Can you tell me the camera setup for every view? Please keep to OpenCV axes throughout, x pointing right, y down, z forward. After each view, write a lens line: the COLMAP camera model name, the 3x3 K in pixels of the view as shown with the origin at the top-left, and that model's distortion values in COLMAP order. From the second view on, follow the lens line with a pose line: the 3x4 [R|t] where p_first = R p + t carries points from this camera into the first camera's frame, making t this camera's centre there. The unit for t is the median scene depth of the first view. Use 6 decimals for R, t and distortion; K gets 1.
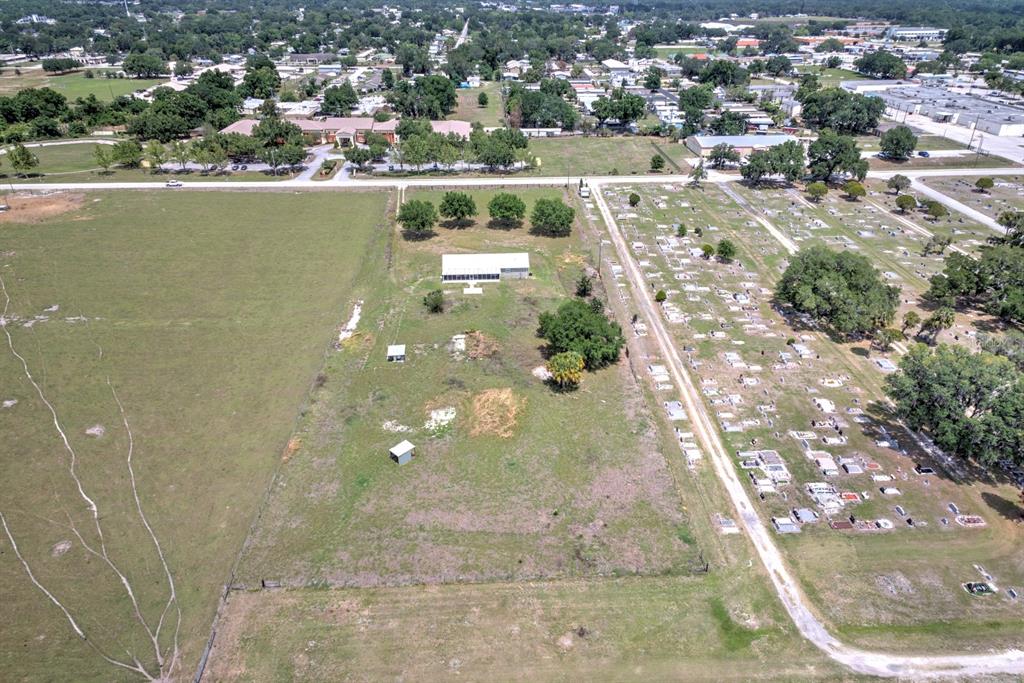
lens RADIAL K [[684.2, 0, 512.0], [0, 684.2, 341.5], [0, 0, 1]] dist [0.067698, -0.035318]
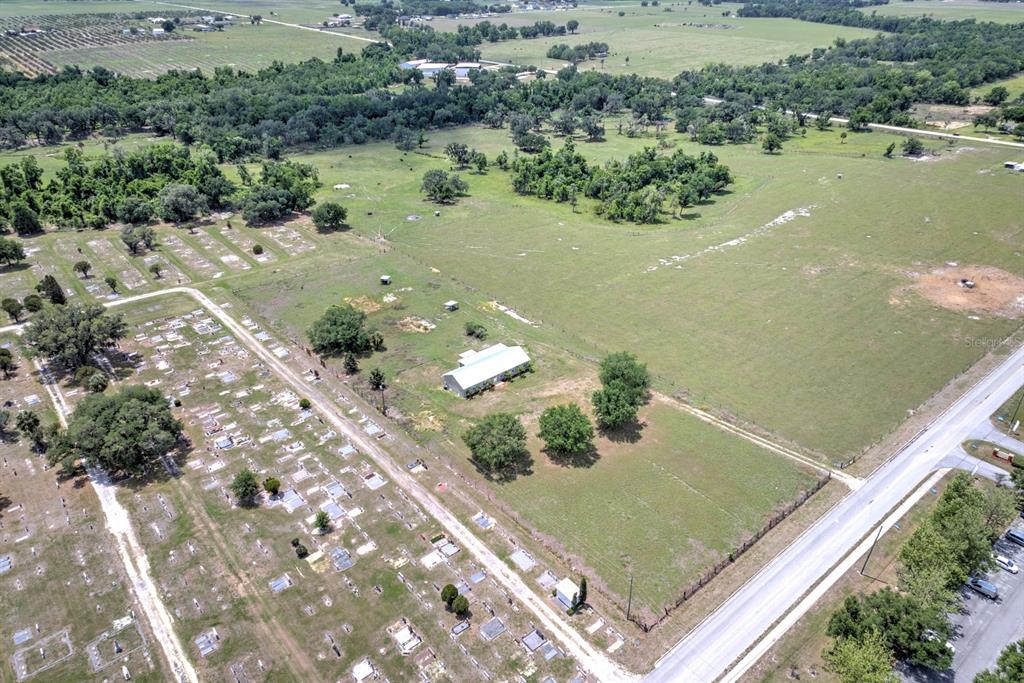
lens RADIAL K [[684.2, 0, 512.0], [0, 684.2, 341.5], [0, 0, 1]] dist [0.067698, -0.035318]
pose [[-0.791620, 0.292705, -0.536341, 0.490861], [-0.280956, 0.605112, 0.744918, -0.958202], [0.542587, 0.740381, -0.396782, 1.495588]]
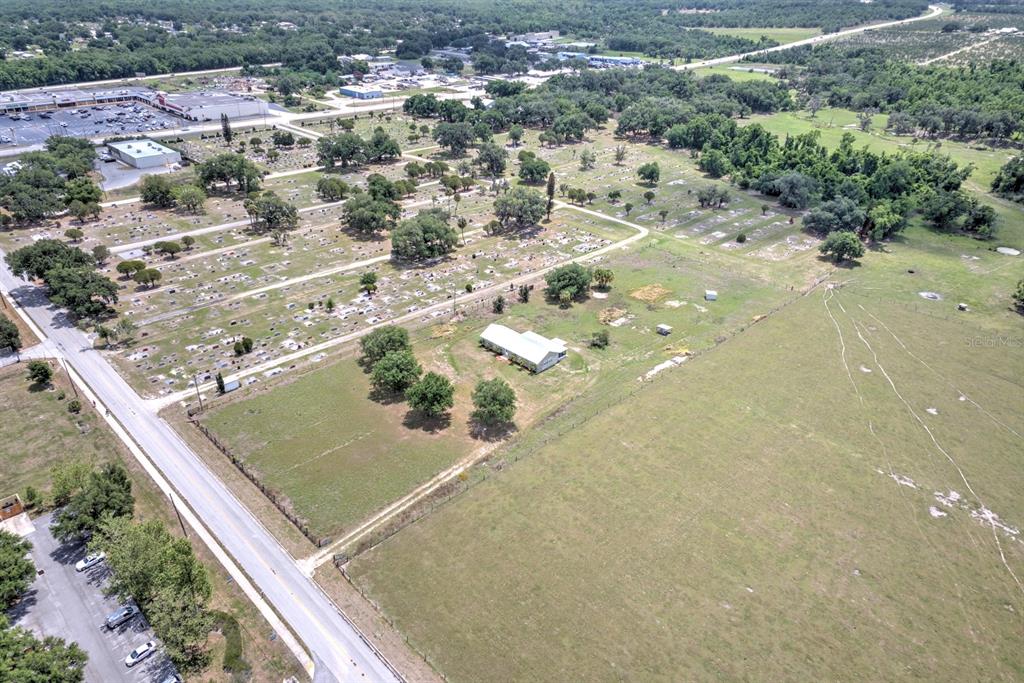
lens RADIAL K [[684.2, 0, 512.0], [0, 684.2, 341.5], [0, 0, 1]] dist [0.067698, -0.035318]
pose [[-0.667792, -0.360942, 0.650980, -0.775254], [0.337683, 0.632484, 0.697090, -0.927192], [-0.663344, 0.685336, -0.300484, 1.427254]]
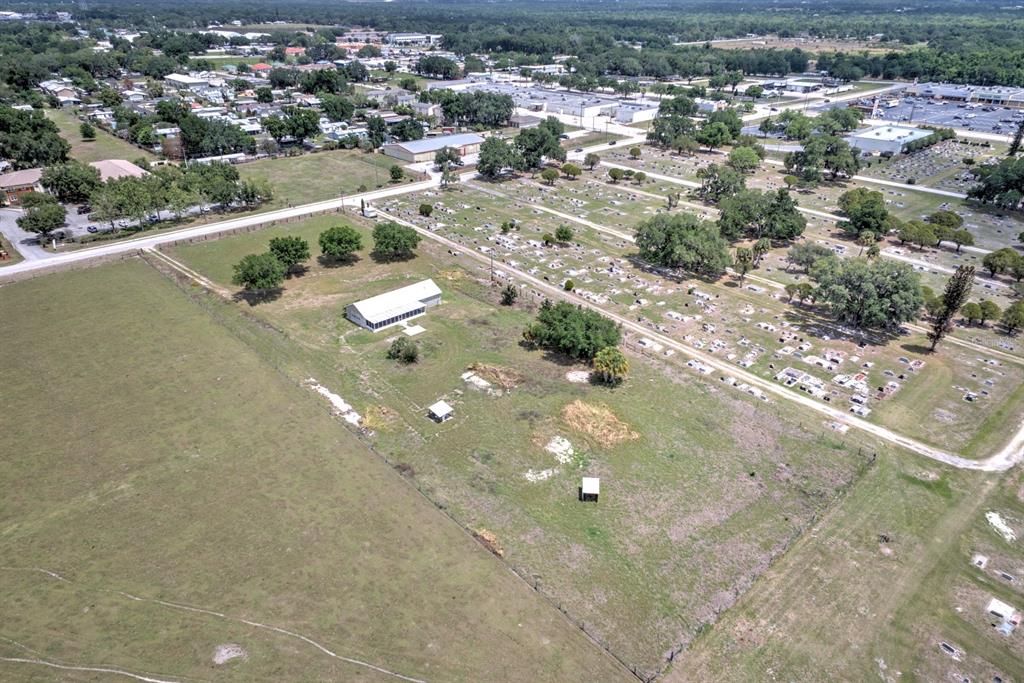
lens RADIAL K [[684.2, 0, 512.0], [0, 684.2, 341.5], [0, 0, 1]] dist [0.067698, -0.035318]
pose [[0.762324, -0.292844, 0.577152, -0.504828], [0.296775, 0.950662, 0.090370, -0.106216], [-0.575140, 0.102393, 0.811621, 0.178702]]
